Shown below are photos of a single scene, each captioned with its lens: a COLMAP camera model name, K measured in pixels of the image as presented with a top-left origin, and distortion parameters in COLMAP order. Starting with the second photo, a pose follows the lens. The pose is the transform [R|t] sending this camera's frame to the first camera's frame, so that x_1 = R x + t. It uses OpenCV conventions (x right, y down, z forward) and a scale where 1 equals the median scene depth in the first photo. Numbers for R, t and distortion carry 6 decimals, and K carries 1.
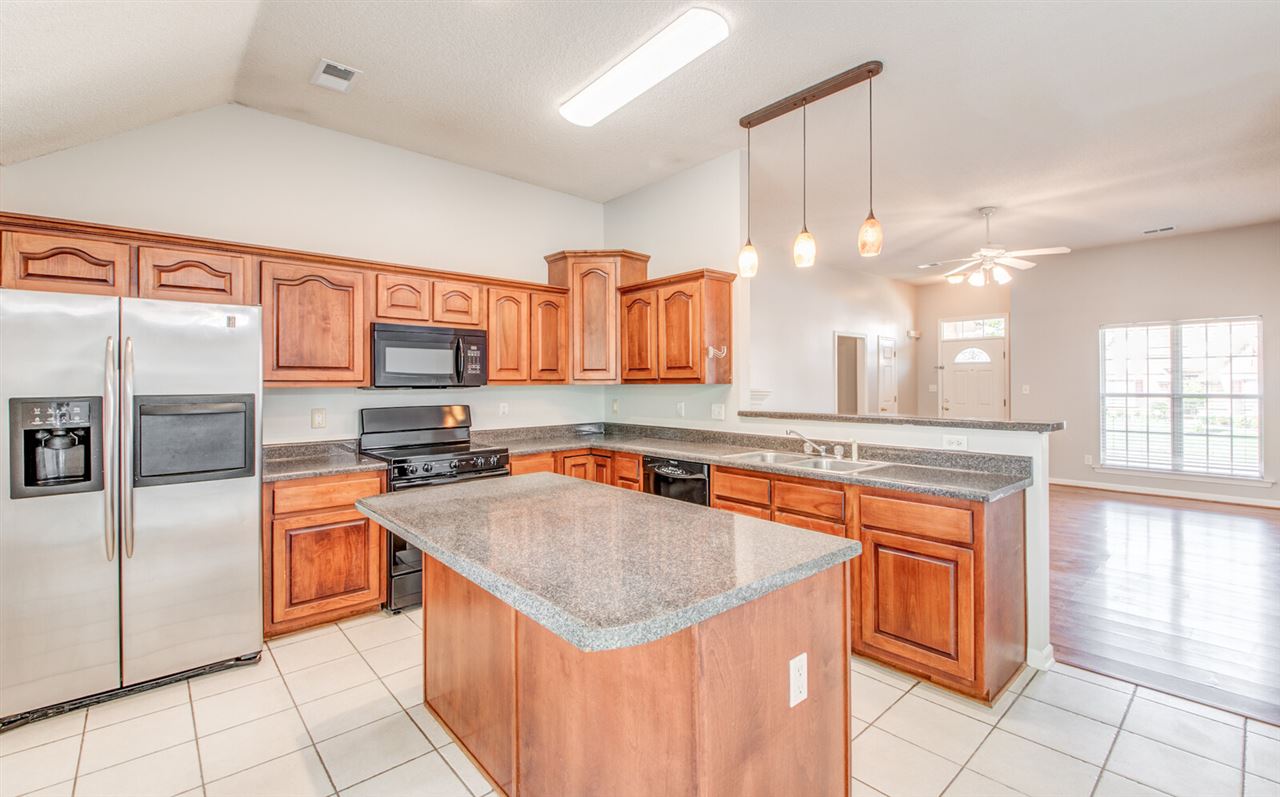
lens RADIAL K [[552.0, 0, 660.9], [0, 552.0, 382.7], [0, 0, 1]] dist [-0.011349, -0.001607]
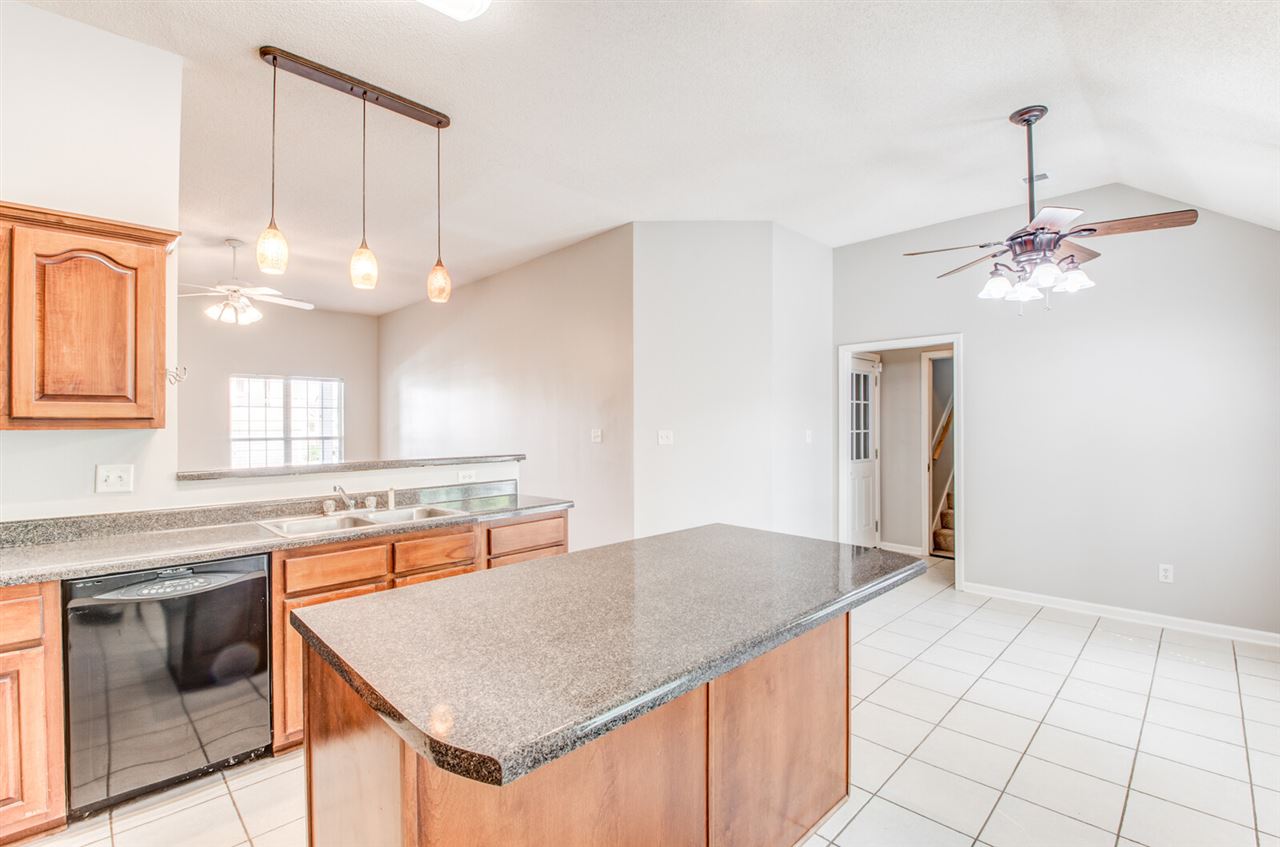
lens RADIAL K [[558.1, 0, 651.3], [0, 558.1, 421.1], [0, 0, 1]] dist [0.002766, -0.009047]
pose [[-0.048143, 0.011431, 0.998775, -0.302465], [0.004077, 0.999928, -0.011247, 0.001710], [-0.998832, 0.003530, -0.048186, 0.296132]]
